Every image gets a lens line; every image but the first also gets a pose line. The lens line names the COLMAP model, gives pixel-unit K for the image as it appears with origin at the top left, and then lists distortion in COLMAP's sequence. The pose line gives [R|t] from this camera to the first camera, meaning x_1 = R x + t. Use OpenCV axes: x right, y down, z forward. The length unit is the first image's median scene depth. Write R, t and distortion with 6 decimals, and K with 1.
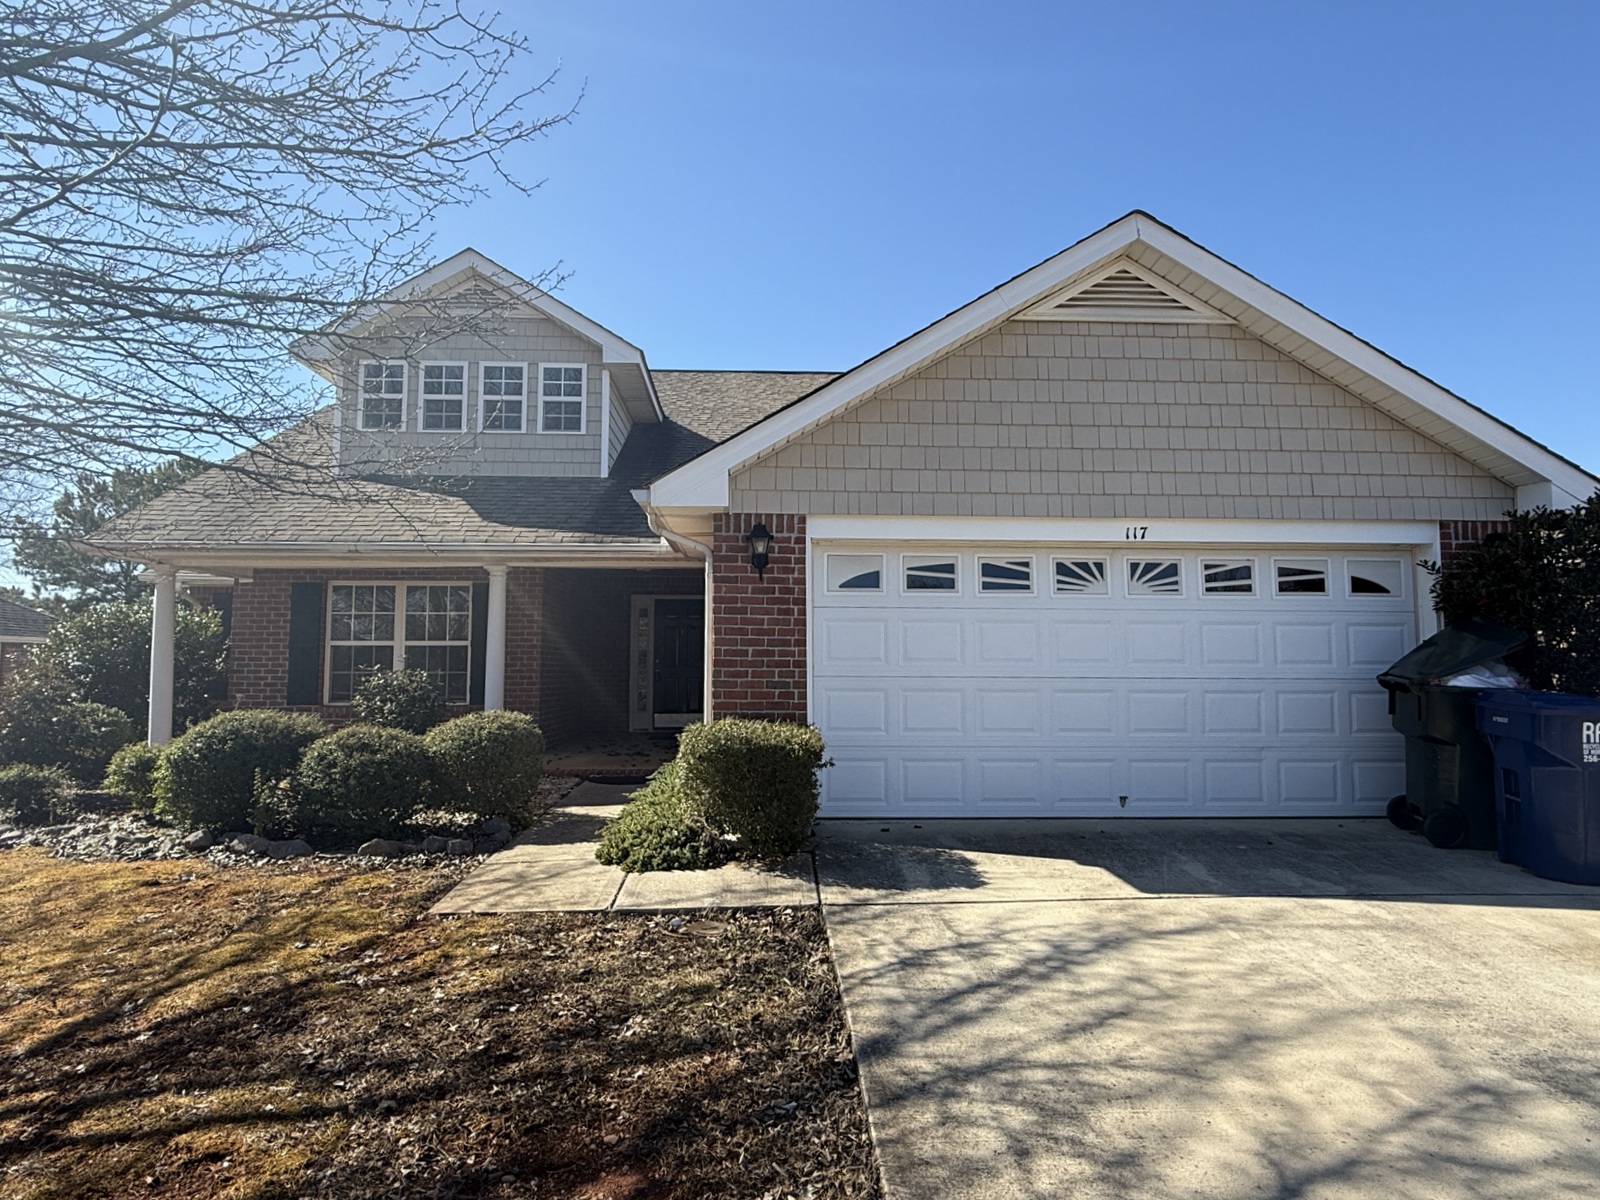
lens RADIAL K [[889.7, 0, 800.0], [0, 889.7, 600.0], [0, 0, 1]] dist [0.004530, -0.000188]
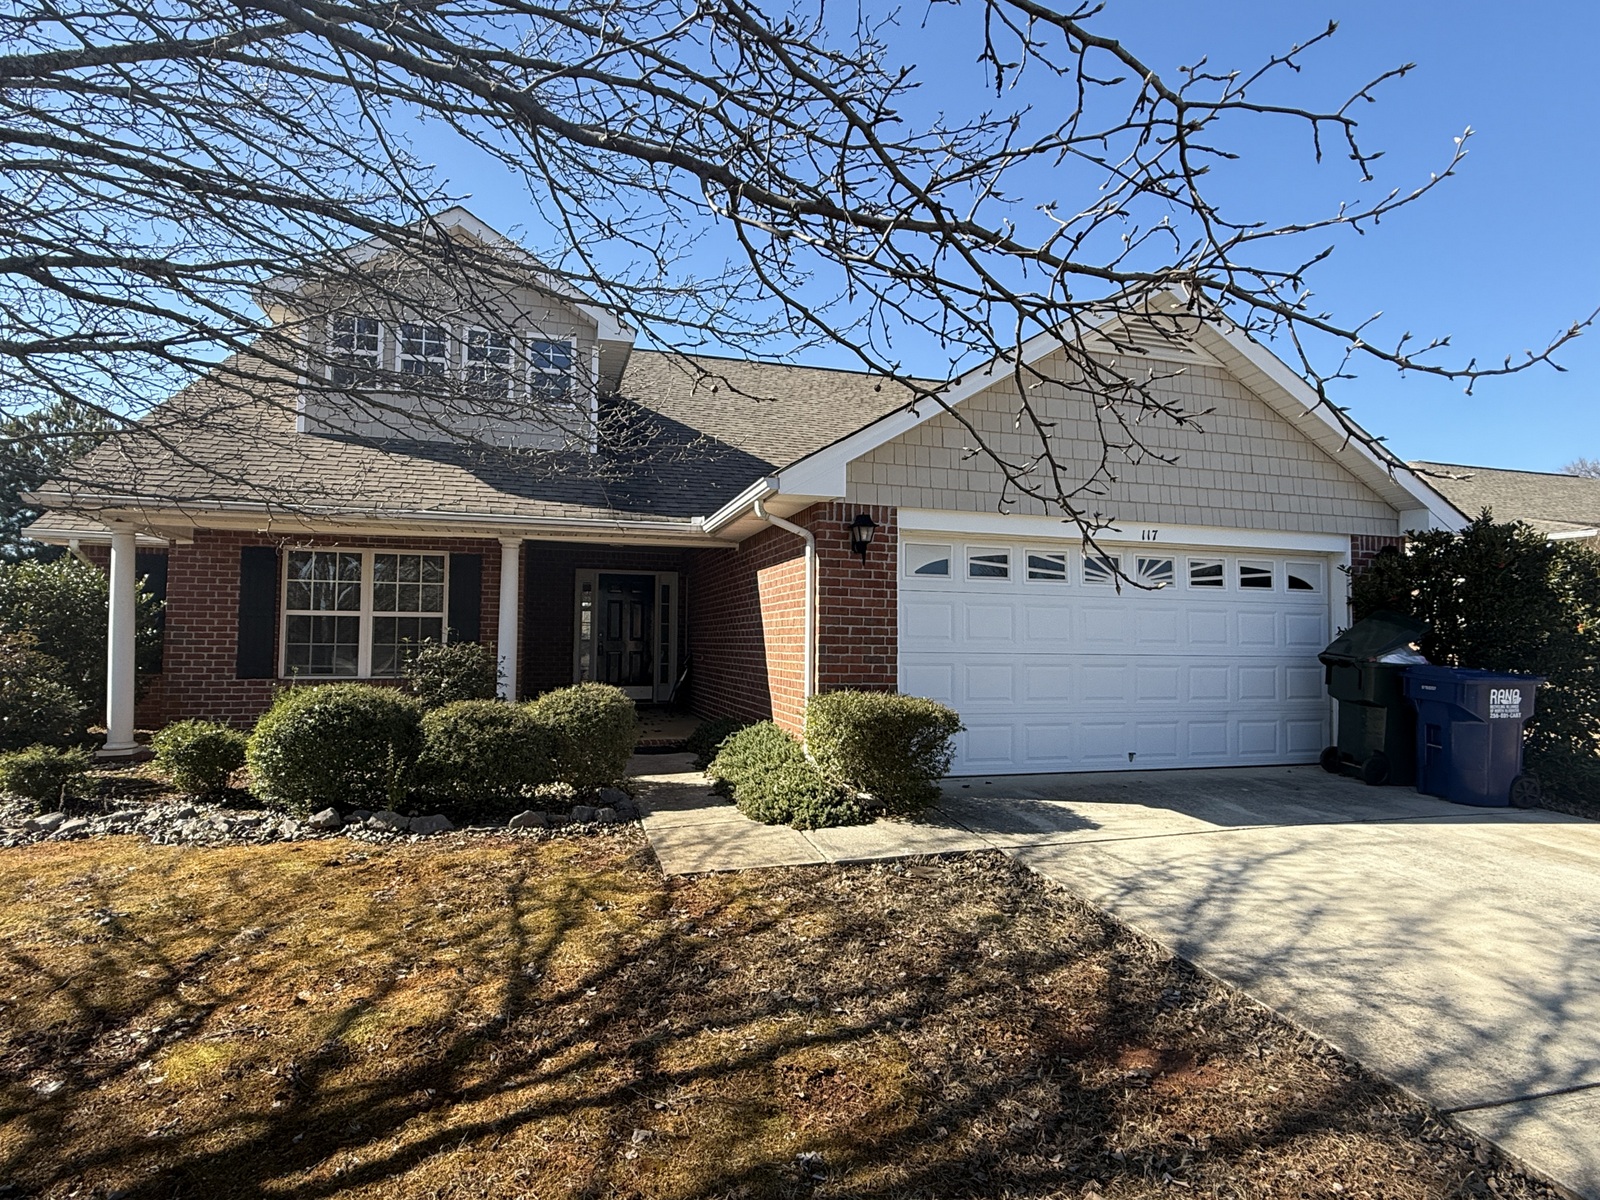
lens RADIAL K [[864.4, 0, 800.0], [0, 864.4, 600.0], [0, 0, 1]] dist [0.003439, -0.000513]
pose [[0.968262, 0.020698, 0.249080, -0.424901], [-0.027676, 0.999316, 0.024544, -0.003408], [-0.248402, -0.030659, 0.968172, -0.020191]]
